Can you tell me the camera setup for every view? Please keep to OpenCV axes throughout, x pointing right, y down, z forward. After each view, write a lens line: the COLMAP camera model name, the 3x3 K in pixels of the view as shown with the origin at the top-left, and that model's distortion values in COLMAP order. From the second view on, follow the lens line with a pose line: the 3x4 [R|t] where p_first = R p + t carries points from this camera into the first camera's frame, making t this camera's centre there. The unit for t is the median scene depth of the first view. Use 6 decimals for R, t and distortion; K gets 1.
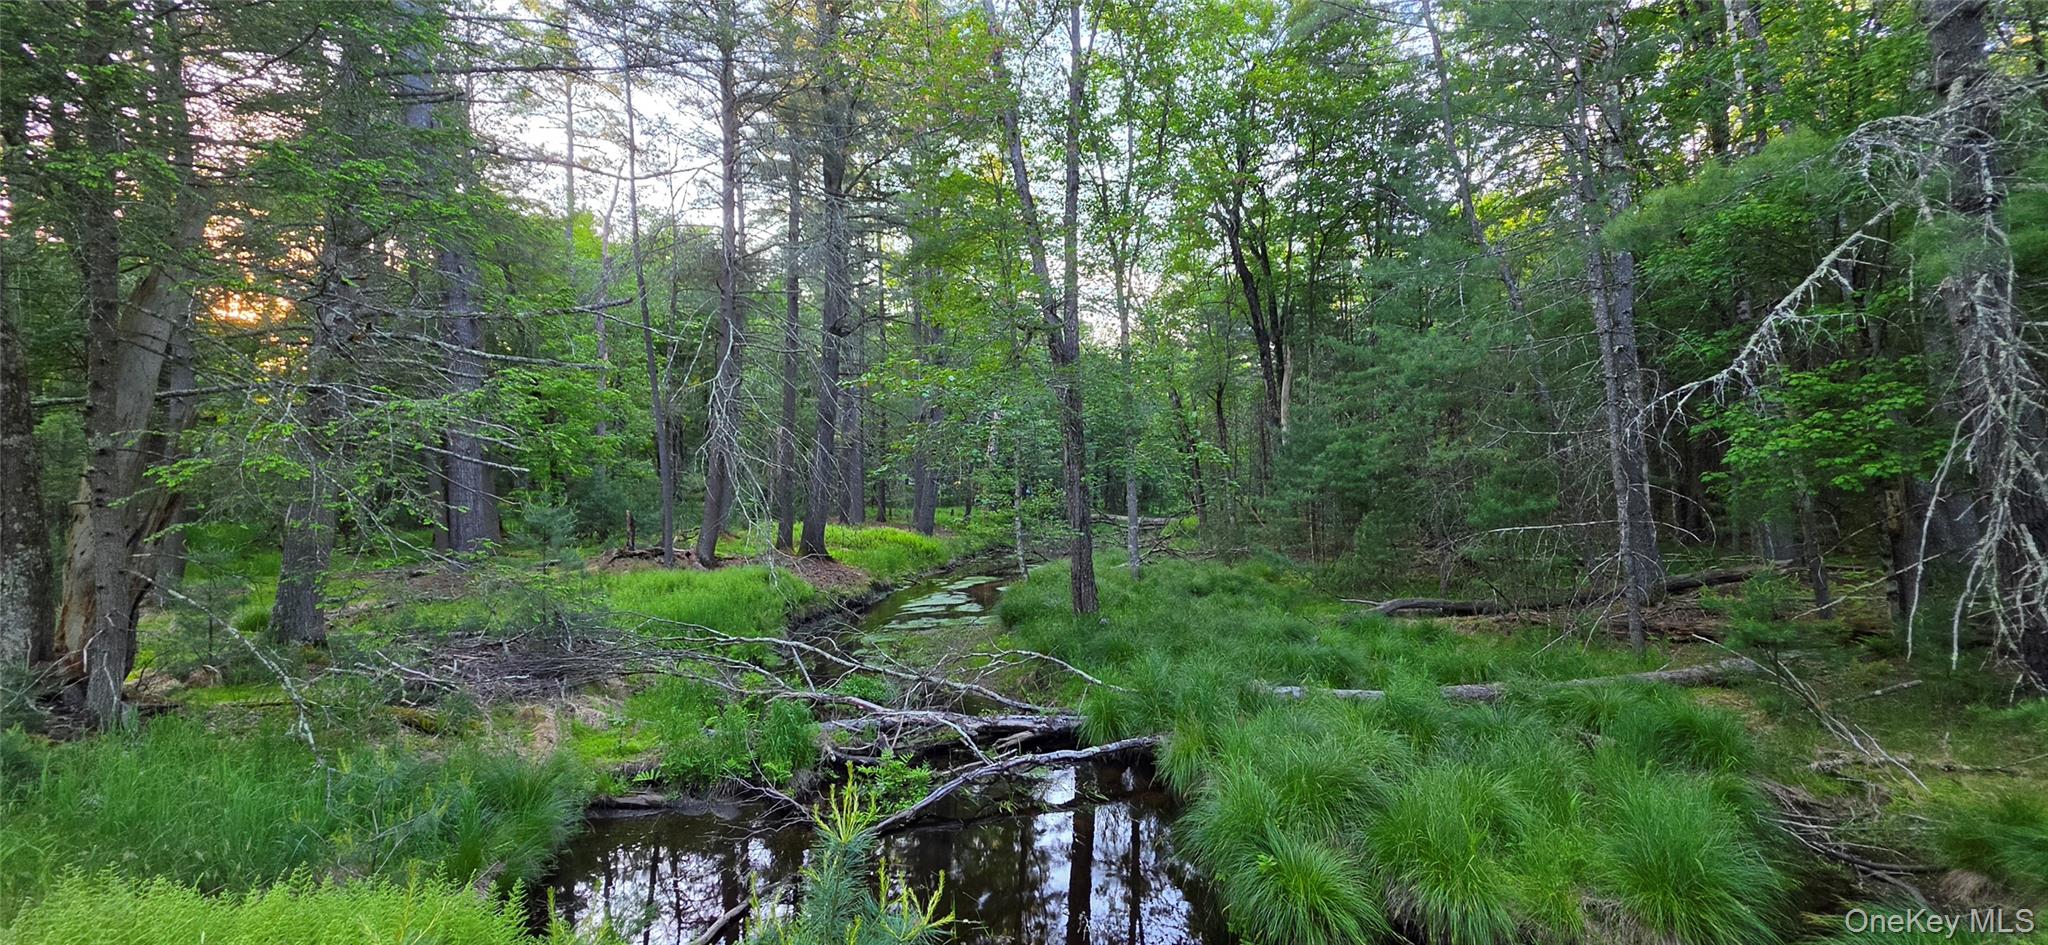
lens RADIAL K [[813.8, 0, 1016.6], [0, 813.8, 475.2], [0, 0, 1]] dist [-0.005895, 0.001693]
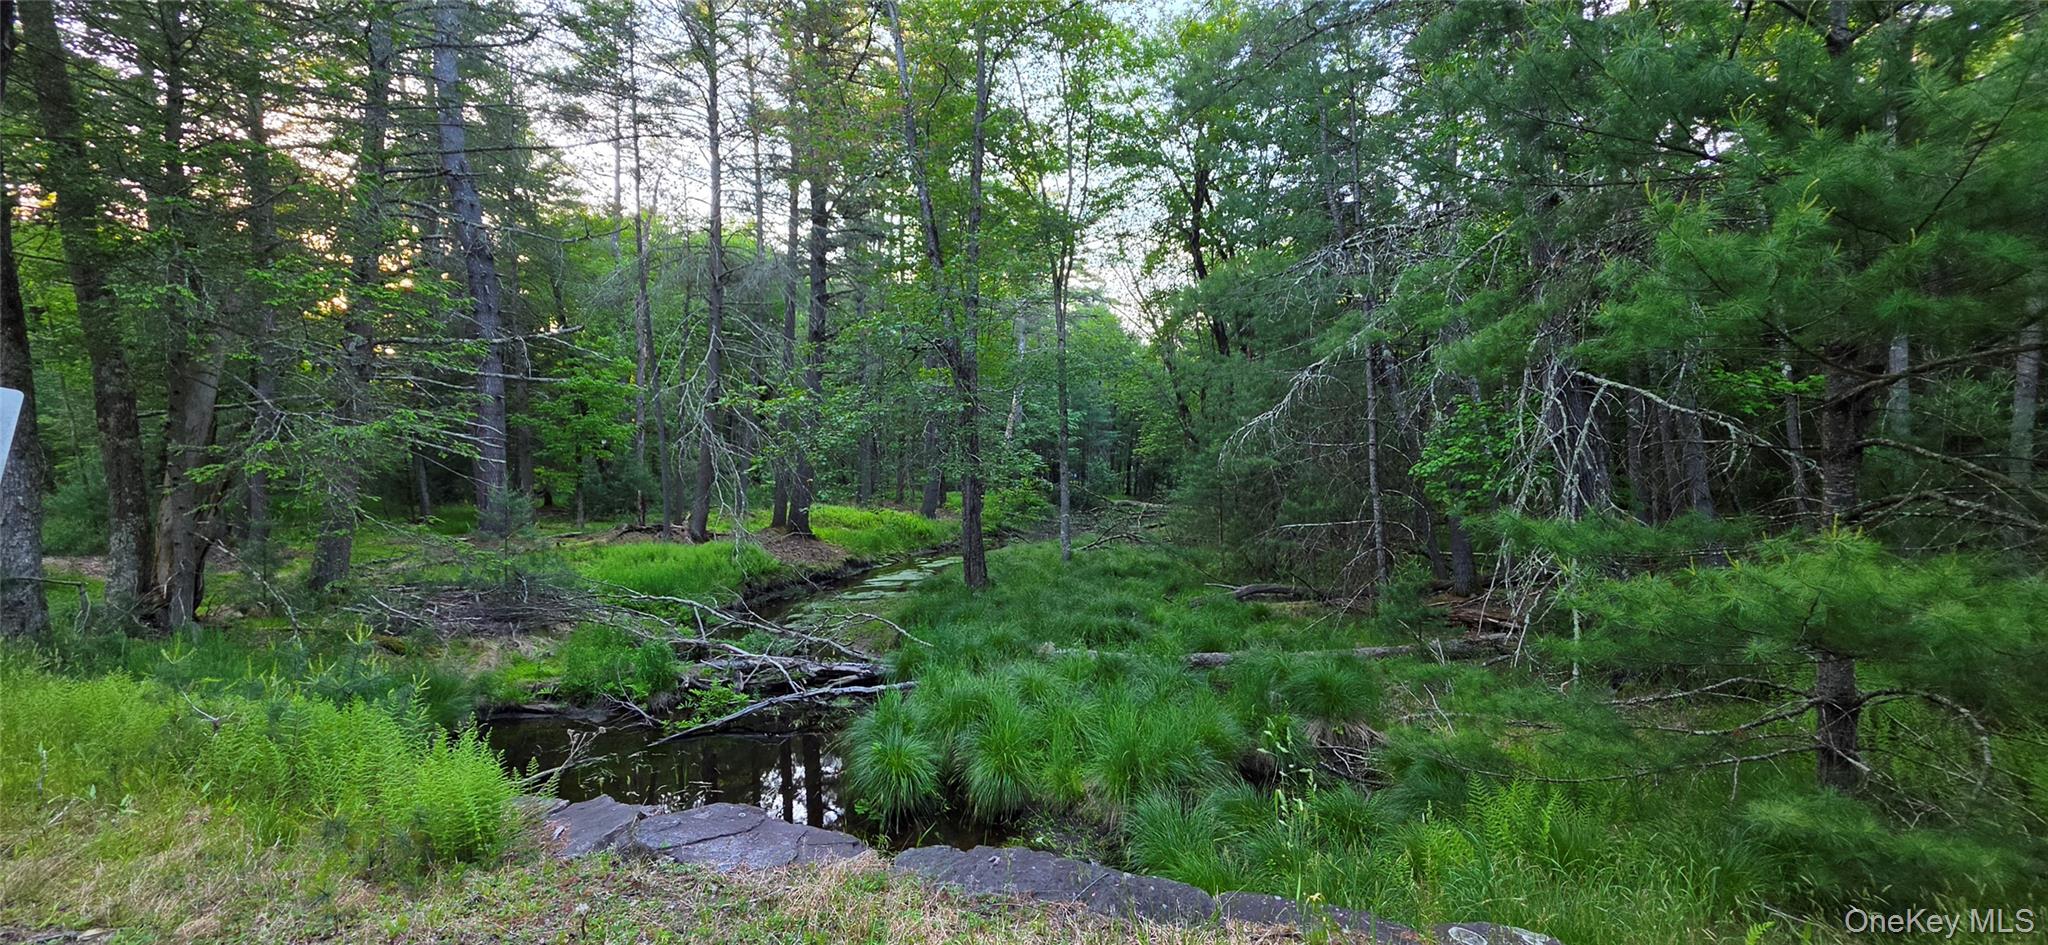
lens RADIAL K [[813.8, 0, 1023.8], [0, 813.8, 478.2], [0, 0, 1]] dist [-0.005895, 0.001693]
pose [[0.996405, 0.019609, -0.082416, 0.378124], [-0.017481, 0.999497, 0.026467, -0.033946], [0.082894, -0.024932, 0.996246, -0.245731]]
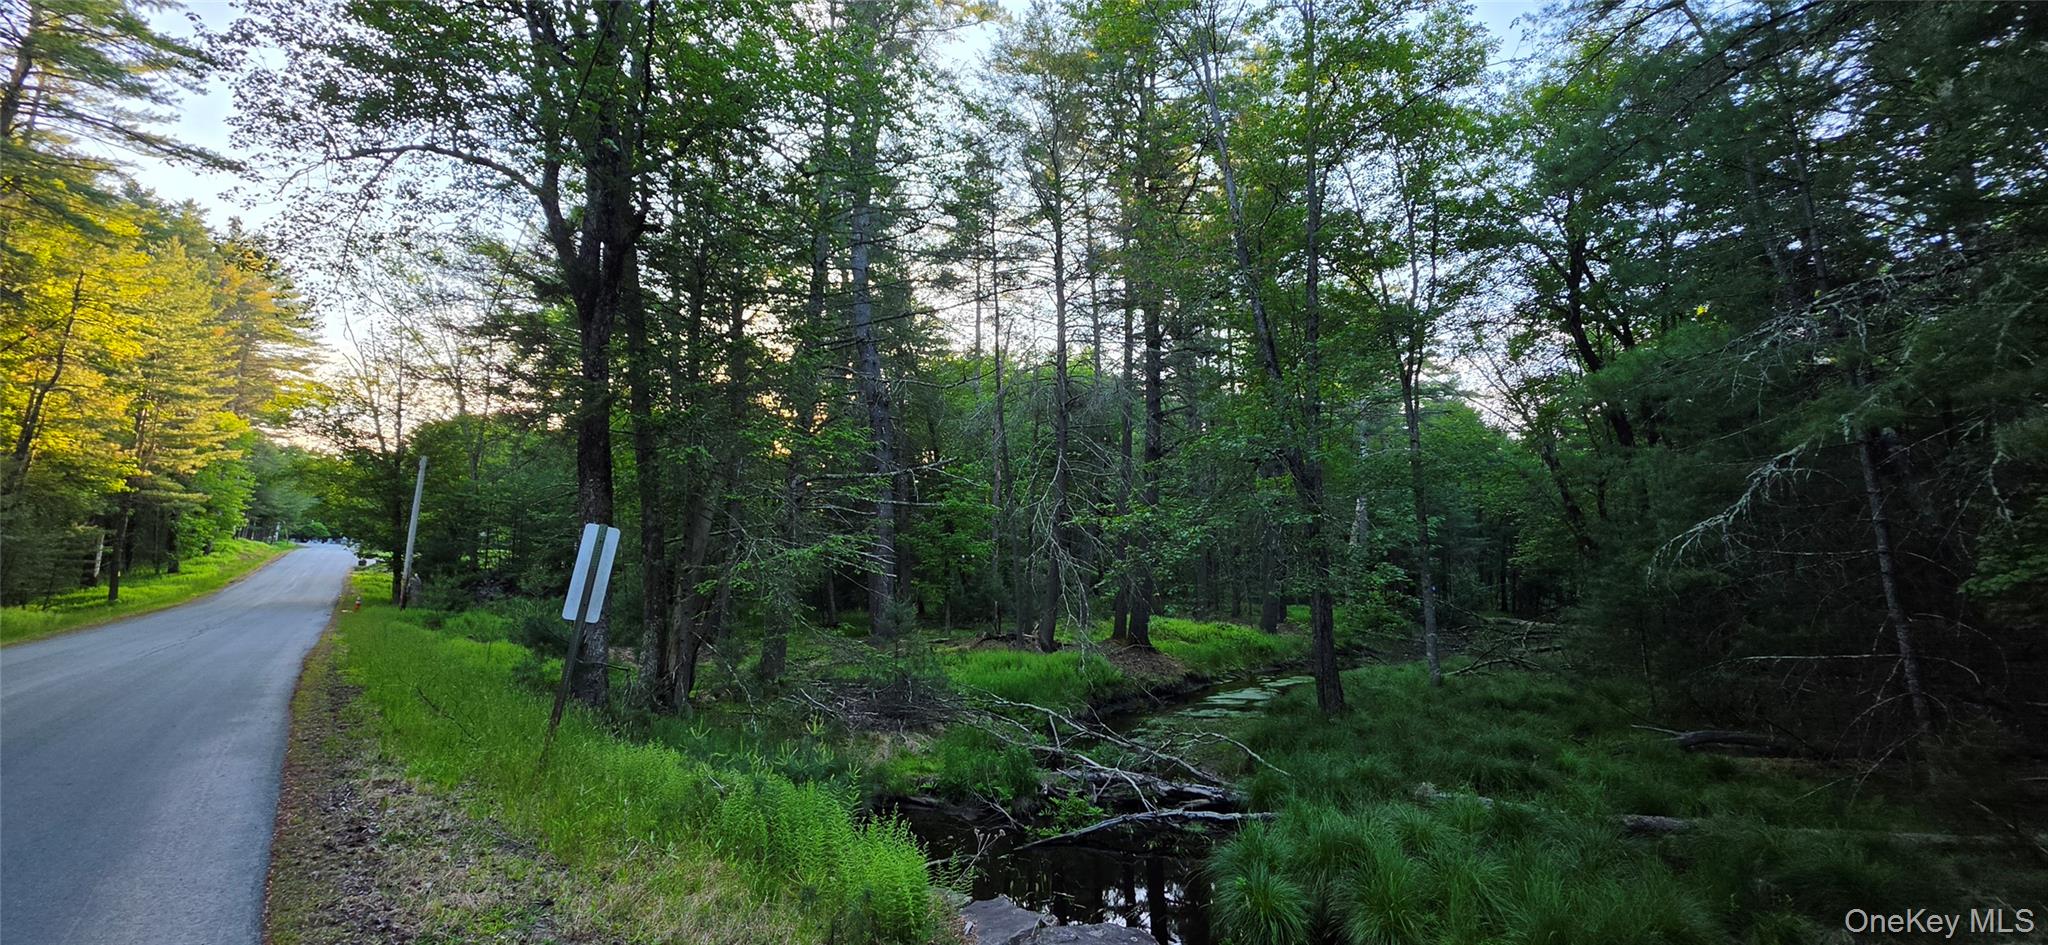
lens RADIAL K [[813.8, 0, 1025.7], [0, 813.8, 479.5], [0, 0, 1]] dist [-0.005895, 0.001693]
pose [[0.886798, -0.036867, -0.460685, 0.357031], [-0.011615, 0.994720, -0.101963, -0.039385], [0.462012, 0.095772, 0.881688, -0.262097]]
